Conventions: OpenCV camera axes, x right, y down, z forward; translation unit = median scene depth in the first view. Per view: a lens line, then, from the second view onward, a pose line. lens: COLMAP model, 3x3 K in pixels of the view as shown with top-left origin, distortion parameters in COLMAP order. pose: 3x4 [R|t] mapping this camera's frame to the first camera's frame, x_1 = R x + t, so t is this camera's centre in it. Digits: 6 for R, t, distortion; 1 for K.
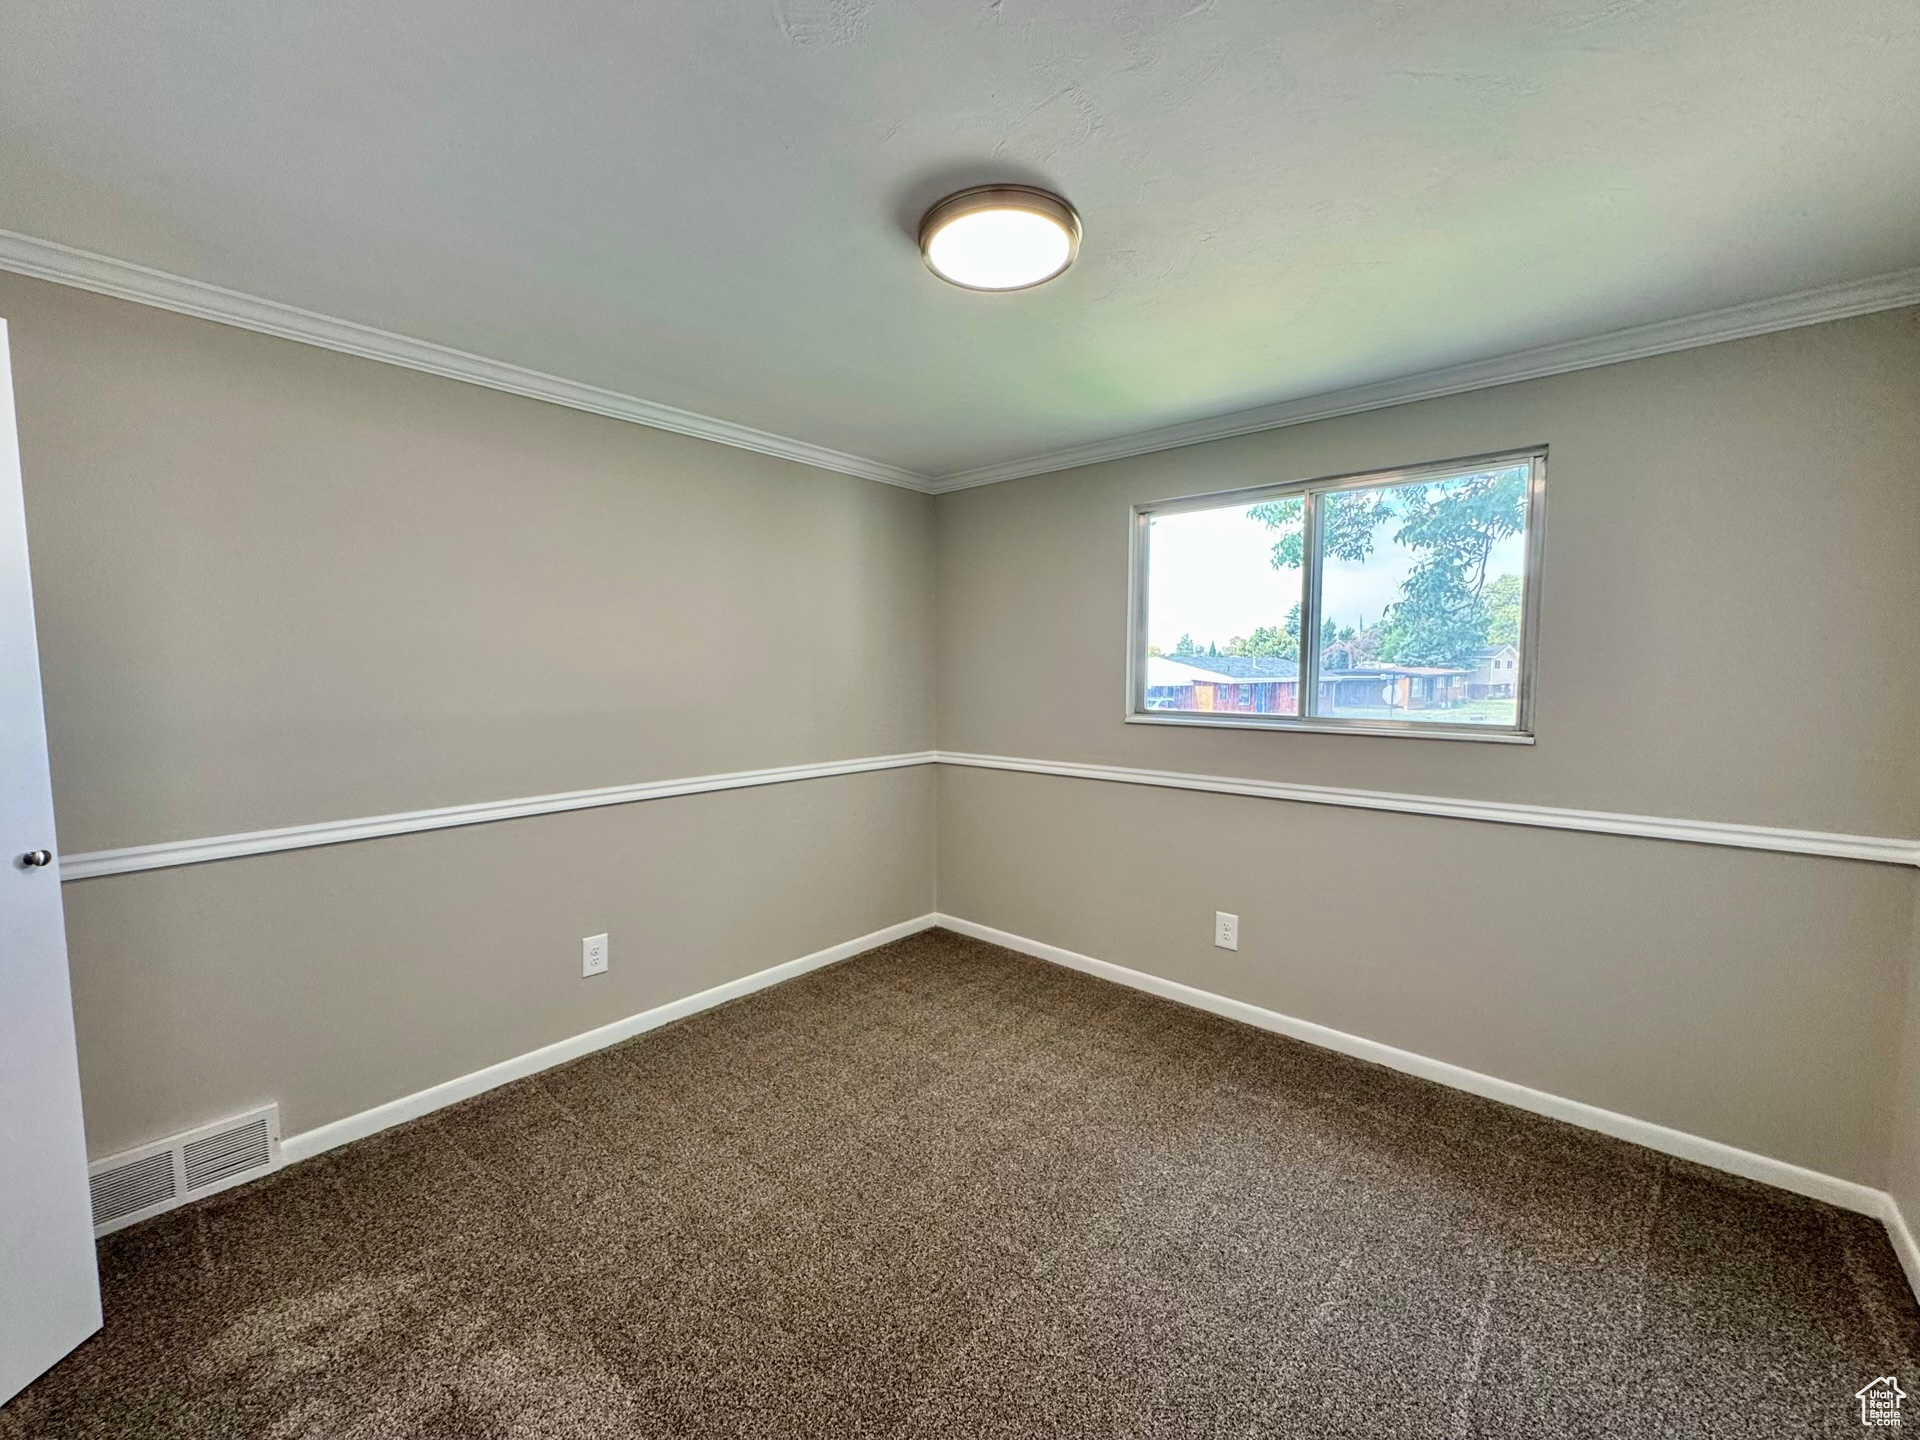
lens RADIAL K [[766.1, 0, 948.0], [0, 766.1, 728.9], [0, 0, 1]] dist [0.000189, -0.000162]
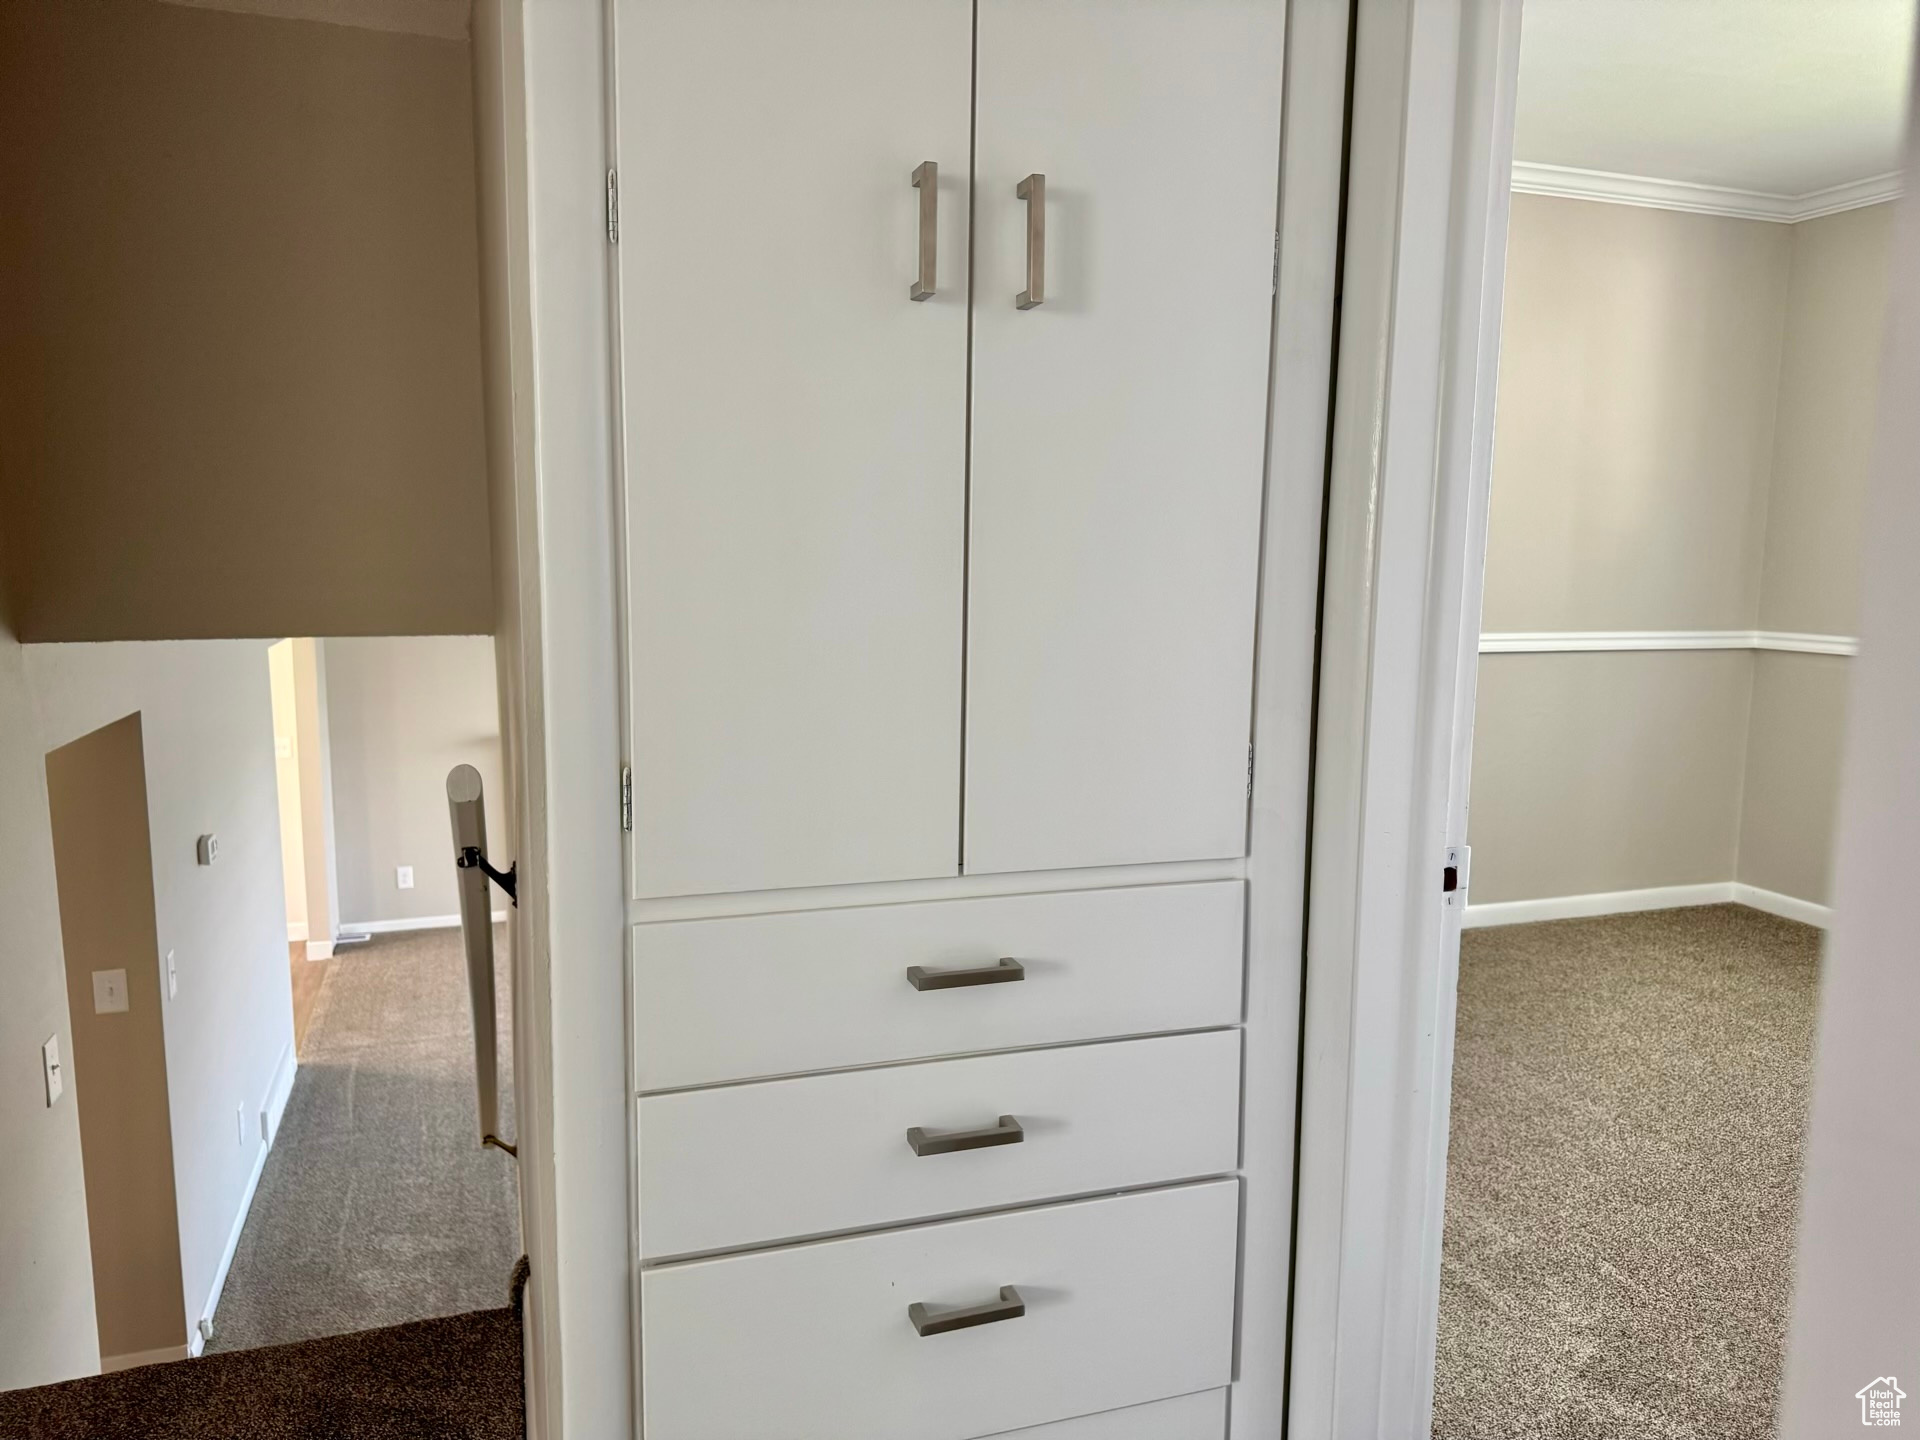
lens RADIAL K [[1348.6, 0, 968.2], [0, 1348.6, 725.3], [0, 0, 1]] dist [-0.013384, -0.001198]
pose [[0.876300, 0.074501, -0.475970, -0.069978], [-0.048773, 0.996614, 0.066200, 0.084153], [0.479290, -0.034797, 0.876967, -0.388008]]
